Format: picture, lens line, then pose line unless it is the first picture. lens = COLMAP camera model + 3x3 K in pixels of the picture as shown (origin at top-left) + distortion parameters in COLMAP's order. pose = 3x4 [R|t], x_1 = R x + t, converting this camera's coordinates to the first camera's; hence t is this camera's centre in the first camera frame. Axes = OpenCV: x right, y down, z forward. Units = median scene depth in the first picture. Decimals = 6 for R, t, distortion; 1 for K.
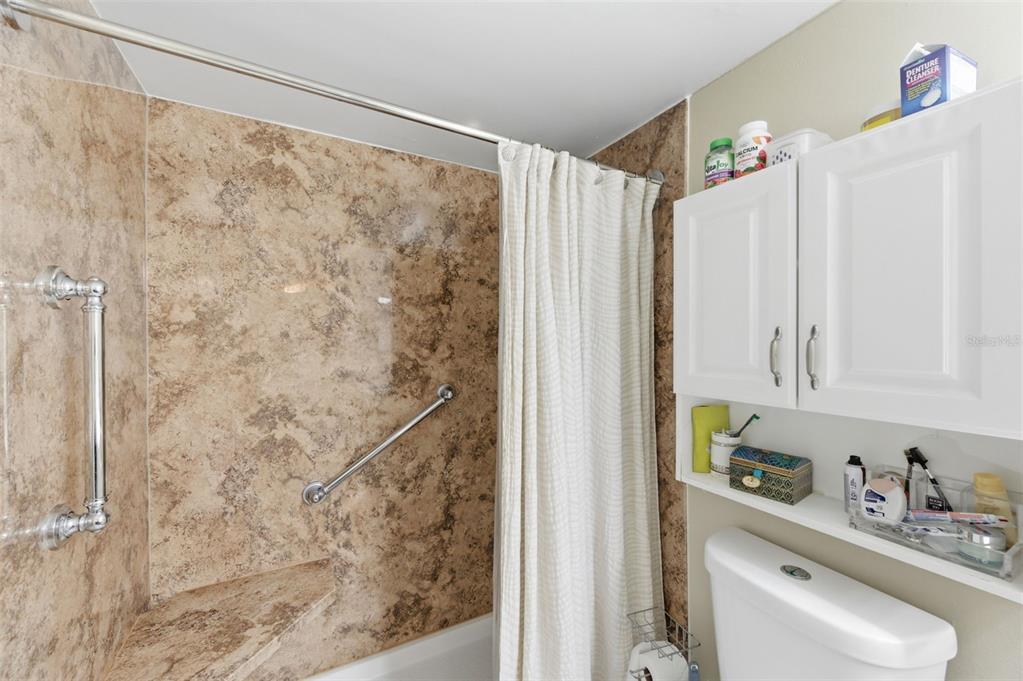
lens RADIAL K [[397.0, 0, 514.1], [0, 397.0, 341.9], [0, 0, 1]] dist [-0.001976, -0.000957]
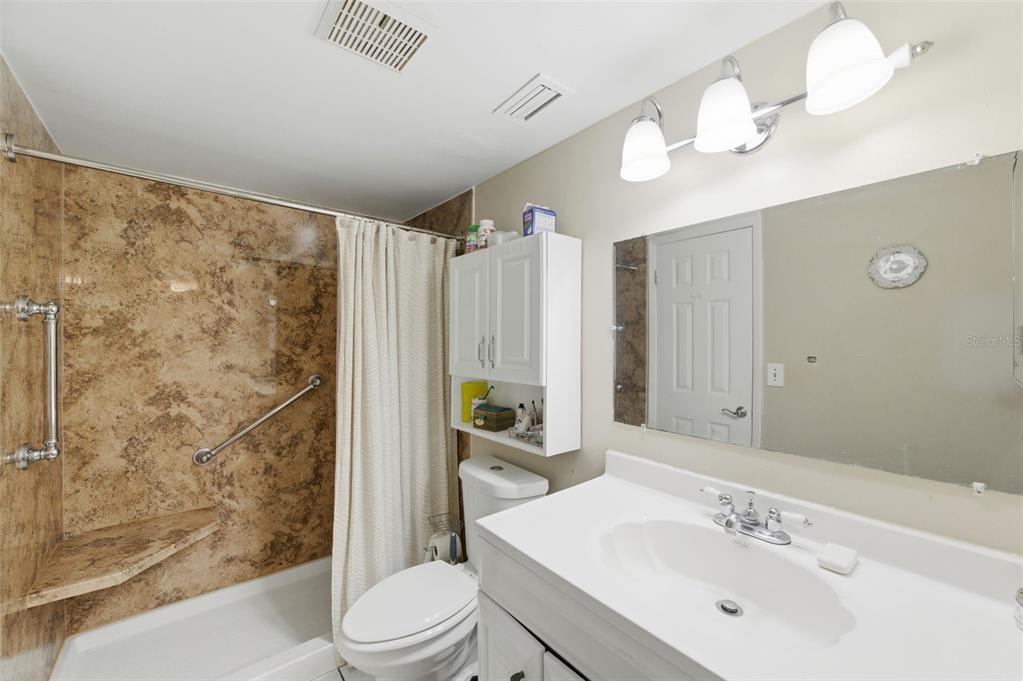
lens RADIAL K [[397.0, 0, 509.8], [0, 397.0, 341.1], [0, 0, 1]] dist [-0.001976, -0.000957]
pose [[0.981202, 0.005853, 0.192895, 0.273329], [-0.005438, 0.999982, -0.002679, -0.006045], [-0.192907, 0.001580, 0.981216, -0.556428]]
